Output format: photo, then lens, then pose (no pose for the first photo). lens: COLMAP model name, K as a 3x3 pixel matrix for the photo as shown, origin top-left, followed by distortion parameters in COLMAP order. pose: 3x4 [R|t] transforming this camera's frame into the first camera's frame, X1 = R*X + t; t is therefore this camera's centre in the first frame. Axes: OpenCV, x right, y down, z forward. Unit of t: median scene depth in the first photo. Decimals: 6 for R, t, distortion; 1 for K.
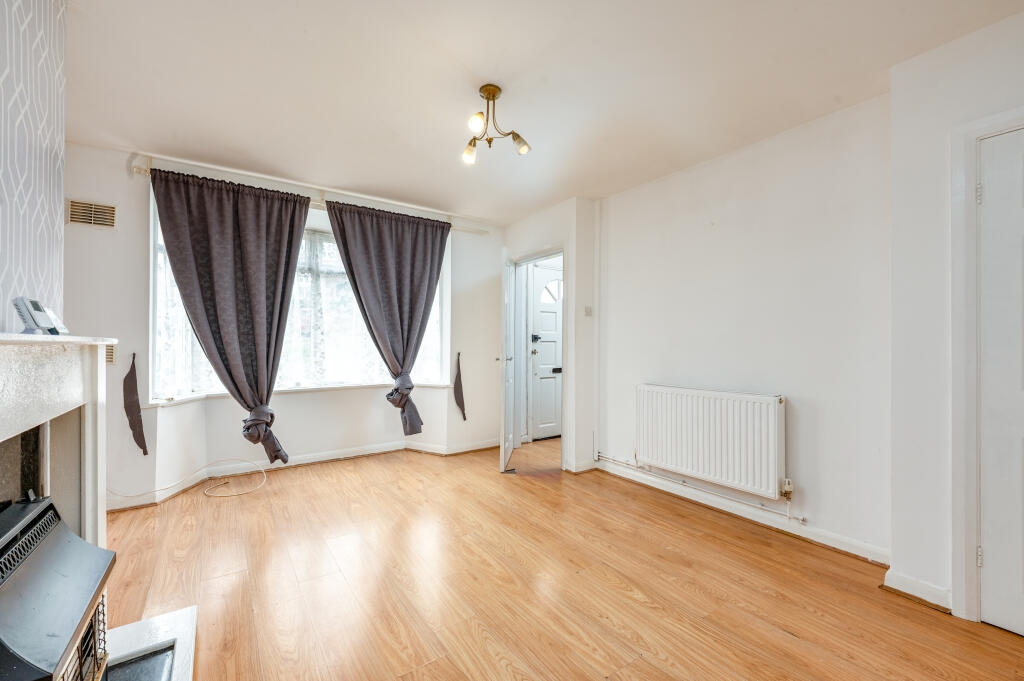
lens RADIAL K [[412.8, 0, 515.1], [0, 412.8, 342.9], [0, 0, 1]] dist [0.001823, -0.000046]
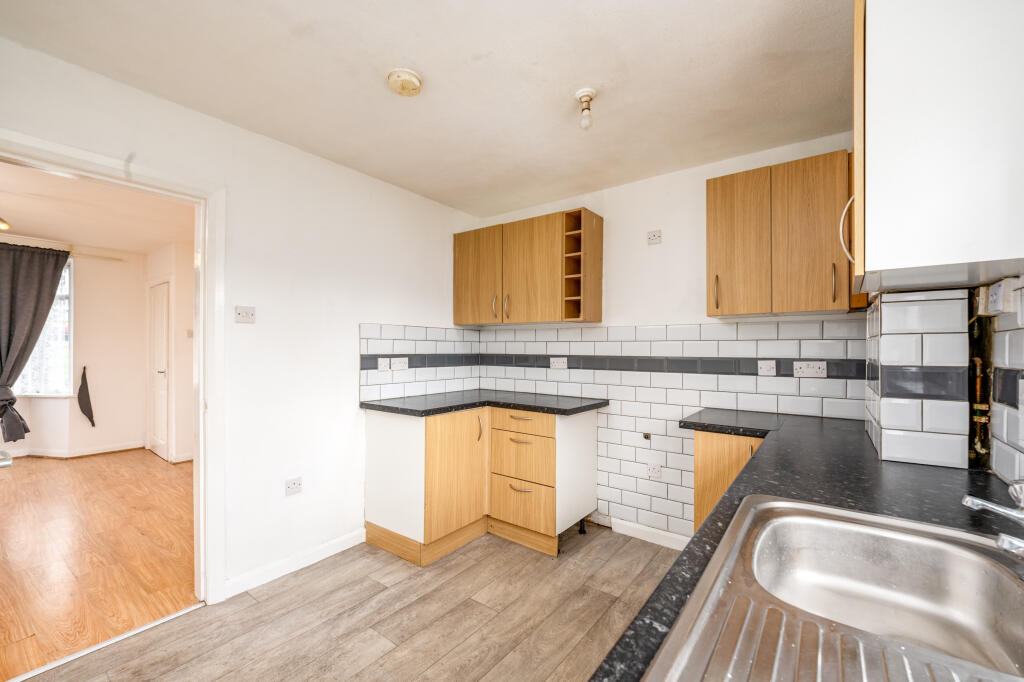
lens RADIAL K [[420.3, 0, 512.9], [0, 420.3, 350.2], [0, 0, 1]] dist [-0.001334, -0.000265]
pose [[0.951938, 0.000956, 0.306290, 0.824046], [-0.002790, 0.999981, 0.005548, -0.040071], [-0.306279, -0.006136, 0.951922, -0.585759]]
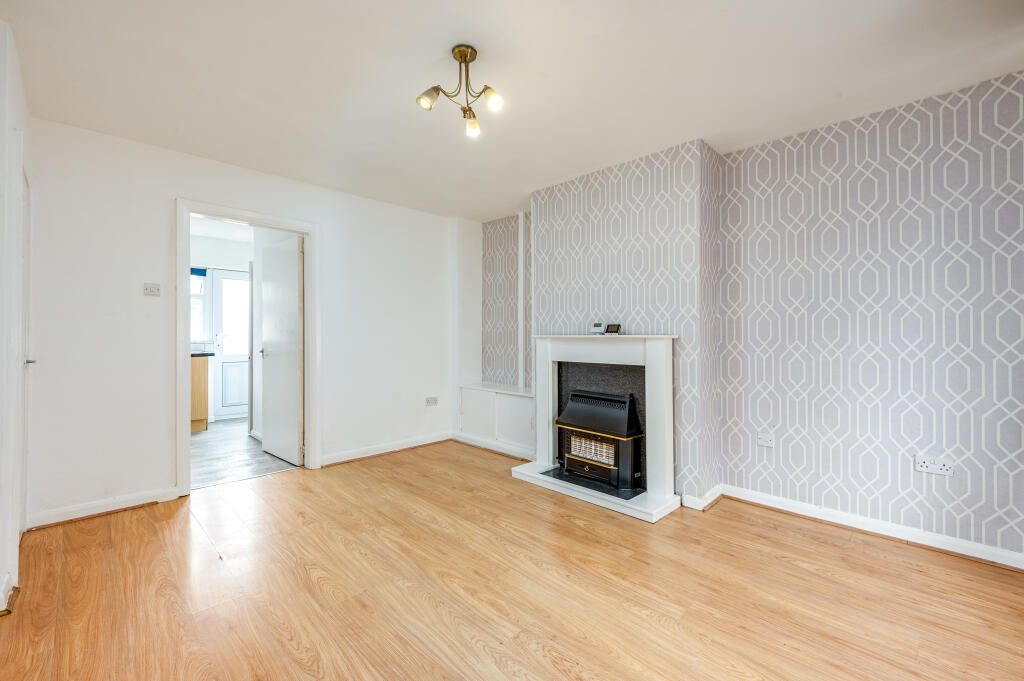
lens RADIAL K [[423.5, 0, 512.0], [0, 423.5, 340.5], [0, 0, 1]] dist [0.000679, -0.000074]
pose [[-0.986452, -0.004854, -0.163978, -0.006087], [-0.006119, 0.999955, 0.007211, 0.005091], [0.163935, 0.008117, -0.986438, 1.244746]]
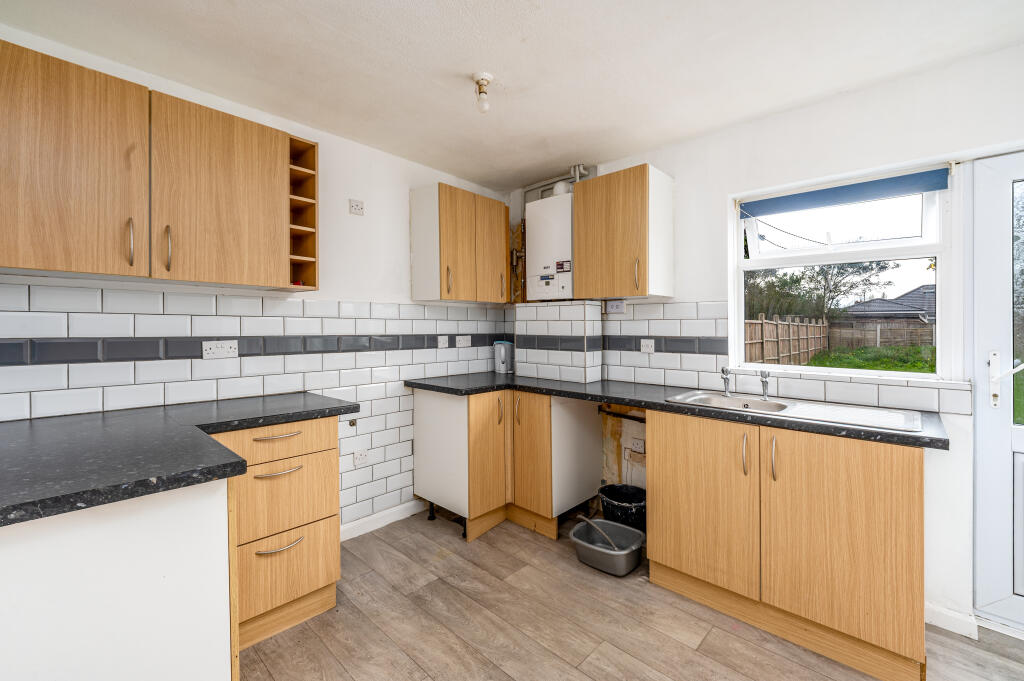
lens RADIAL K [[428.0, 0, 516.9], [0, 428.0, 324.4], [0, 0, 1]] dist [-0.001971, -0.000362]
pose [[-0.211242, 0.001622, 0.977433, 0.501169], [-0.006641, 0.999973, -0.003095, -0.043325], [-0.977411, -0.007145, -0.211225, 0.020800]]
